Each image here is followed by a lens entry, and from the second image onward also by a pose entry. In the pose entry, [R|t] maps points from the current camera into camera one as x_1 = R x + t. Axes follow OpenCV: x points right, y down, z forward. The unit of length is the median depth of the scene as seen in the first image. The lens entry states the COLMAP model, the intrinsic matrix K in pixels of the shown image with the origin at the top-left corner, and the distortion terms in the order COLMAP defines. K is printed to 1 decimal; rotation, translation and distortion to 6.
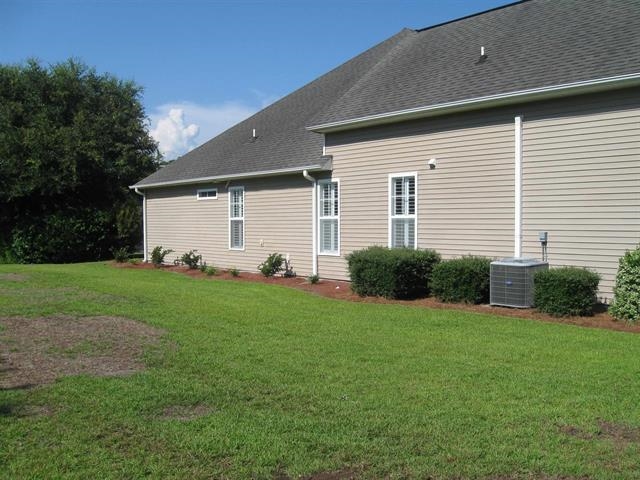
lens RADIAL K [[674.6, 0, 319.4], [0, 674.6, 241.1], [0, 0, 1]] dist [-0.107959, 0.000000]
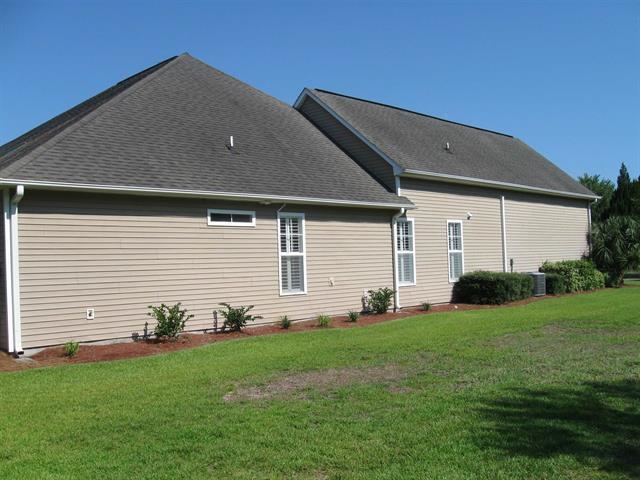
lens RADIAL K [[674.6, 0, 320.3], [0, 674.6, 240.4], [0, 0, 1]] dist [-0.107959, 0.000000]
pose [[-0.120414, 0.035094, 0.992103, -0.907335], [0.054917, 0.998080, -0.028640, -0.025017], [-0.991204, 0.051035, -0.122110, 1.070813]]
